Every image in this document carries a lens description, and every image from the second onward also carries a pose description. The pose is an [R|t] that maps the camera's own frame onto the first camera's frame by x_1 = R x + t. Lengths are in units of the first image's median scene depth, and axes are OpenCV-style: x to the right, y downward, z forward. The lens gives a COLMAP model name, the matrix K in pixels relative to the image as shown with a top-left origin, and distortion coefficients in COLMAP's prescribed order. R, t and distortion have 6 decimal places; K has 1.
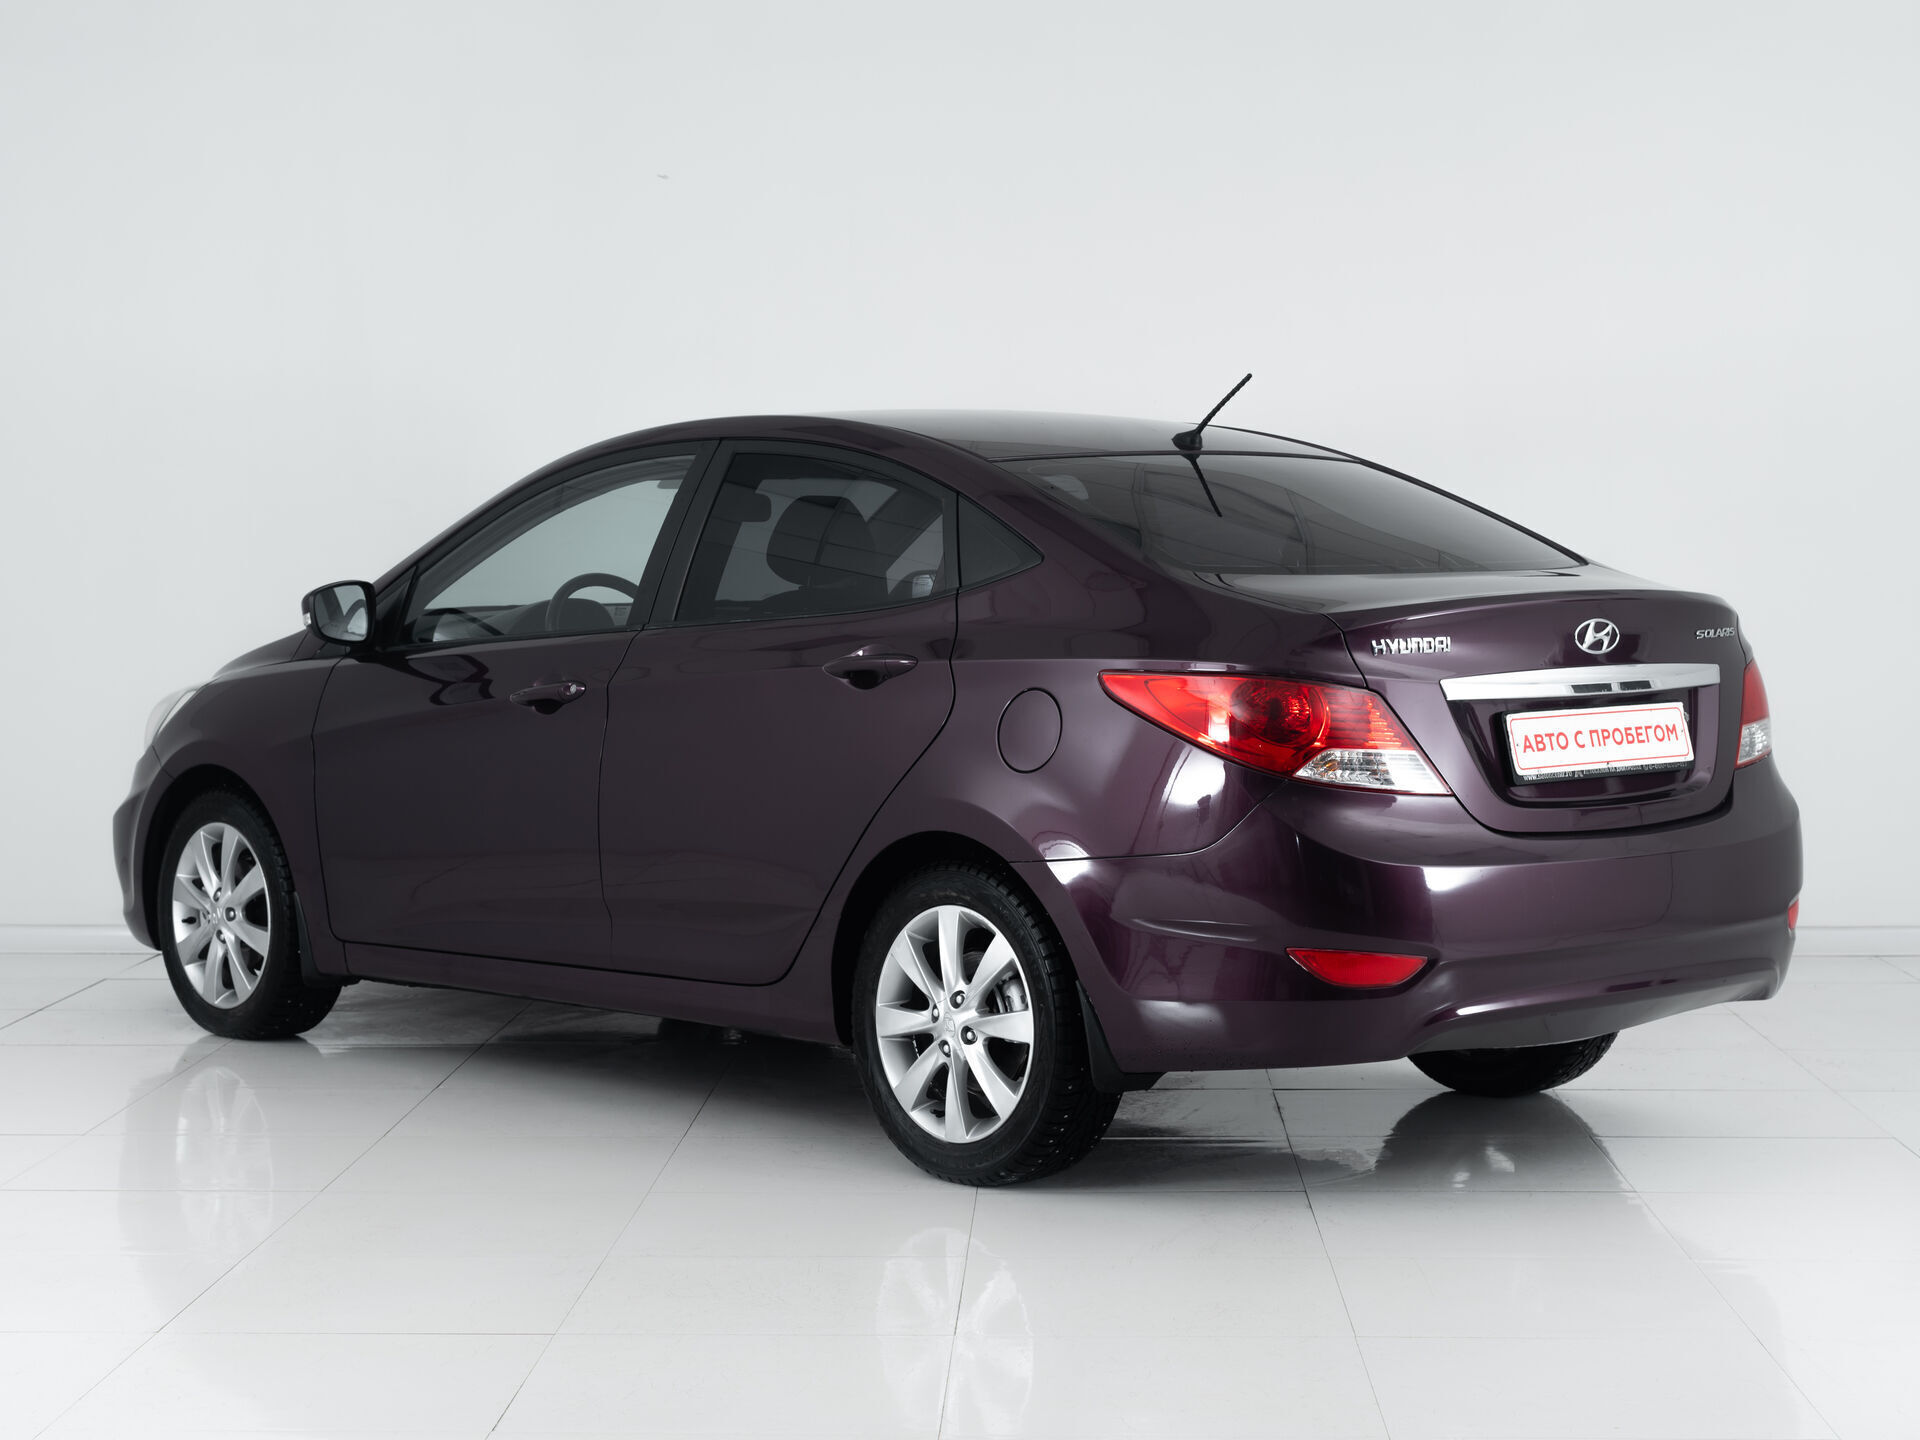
lens RADIAL K [[3525.5, 0, 959.6], [0, 3525.5, 763.1], [0, 0, 1]] dist [-0.109305, -0.127056]
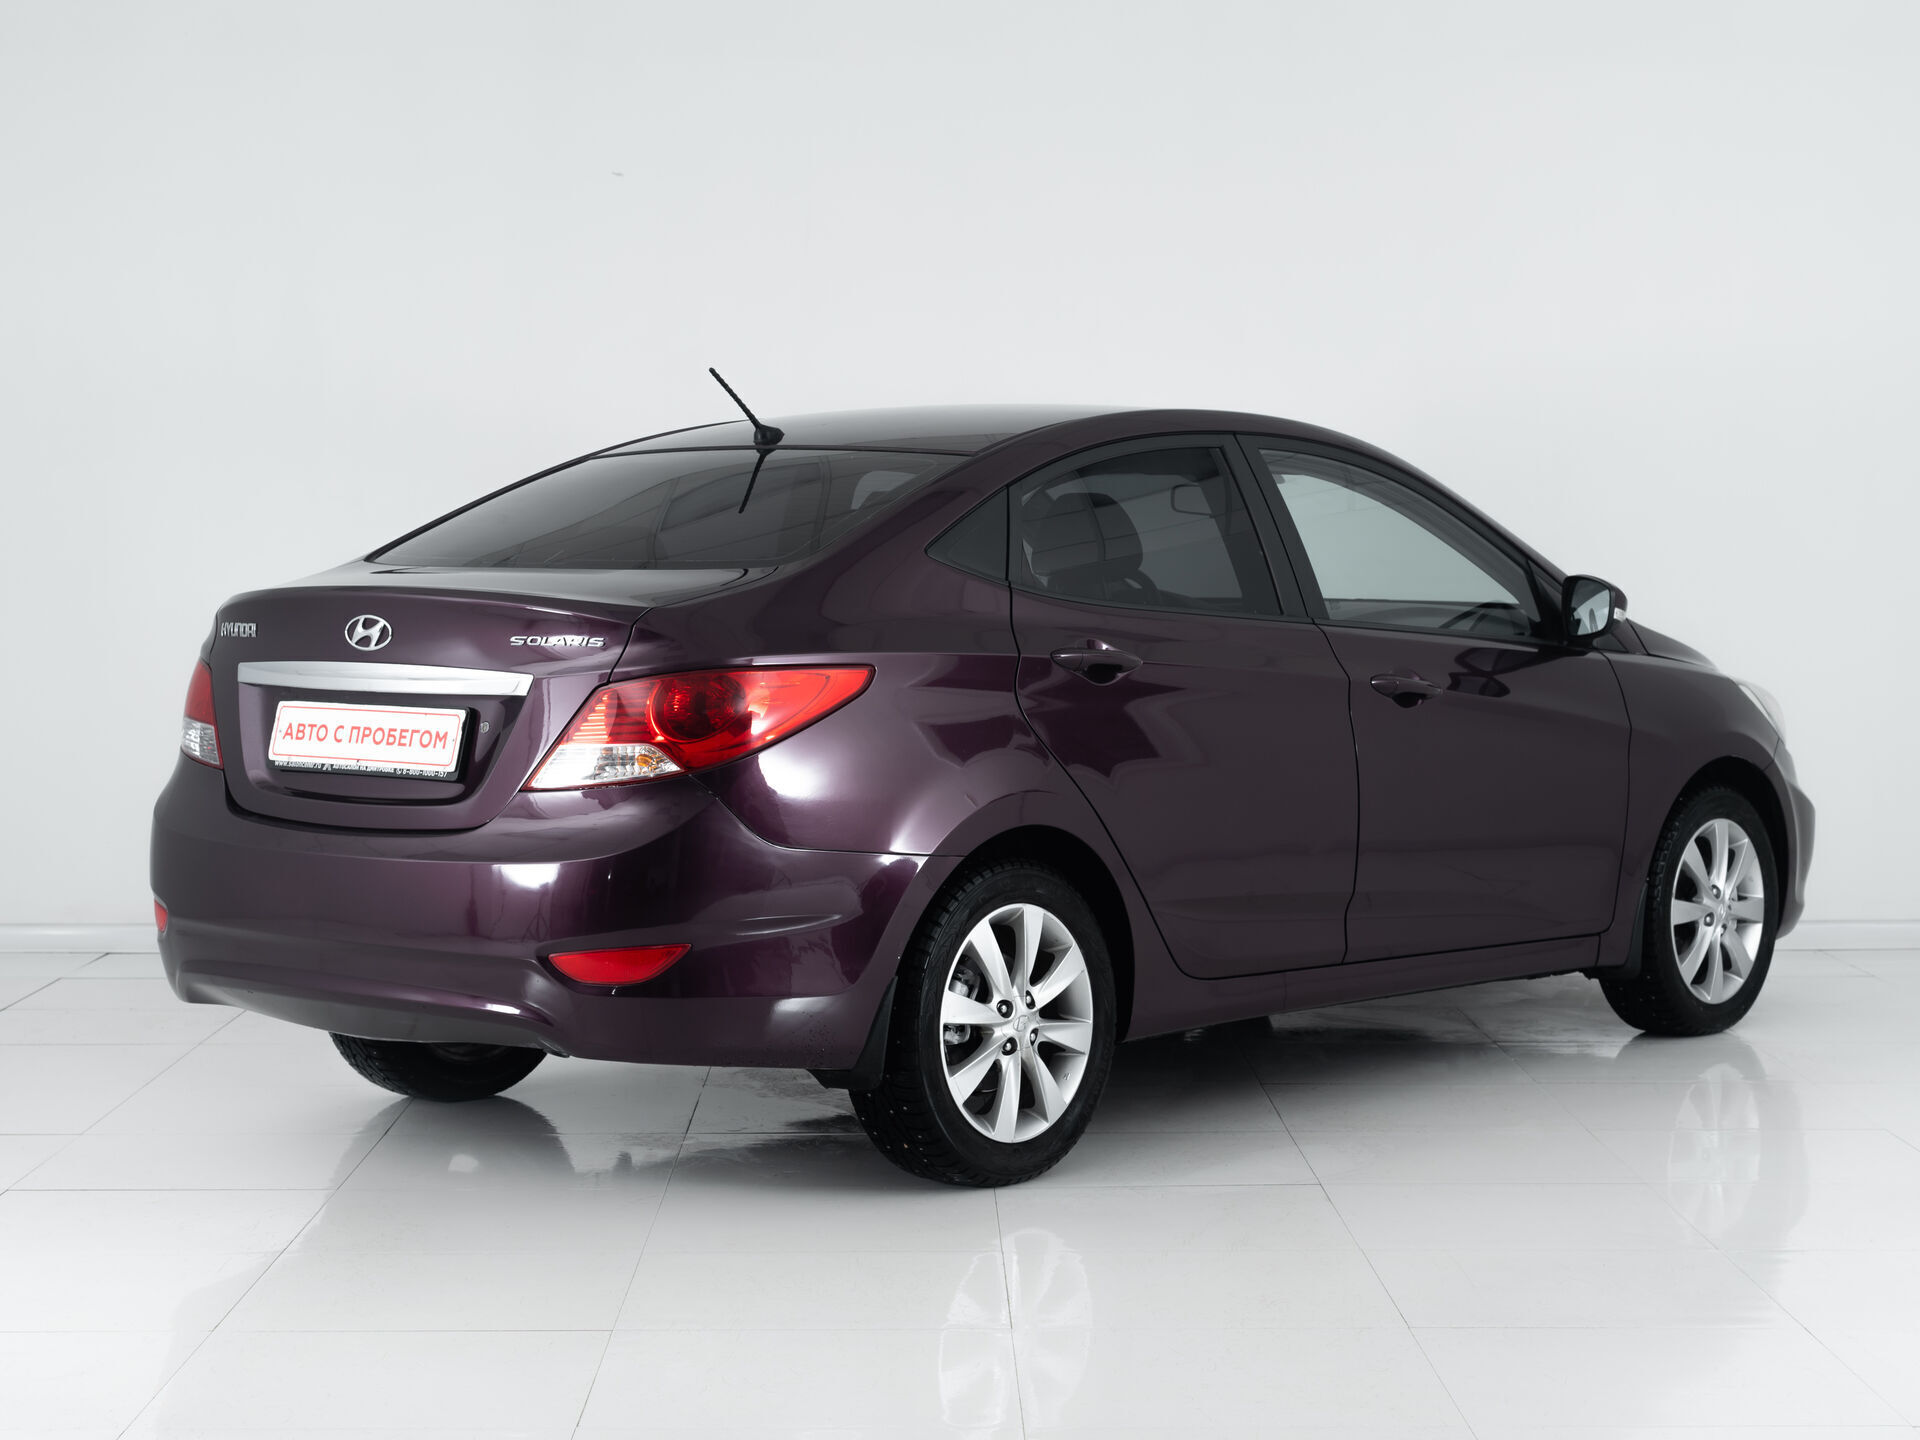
lens RADIAL K [[3525.5, 0, 959.6], [0, 3525.5, 763.1], [0, 0, 1]] dist [-0.109305, -0.127056]
pose [[0.141422, 0.074062, -0.987175, 1.183191], [-0.073299, 0.995244, 0.064166, -0.075174], [0.987232, 0.063284, 0.146178, 1.020918]]
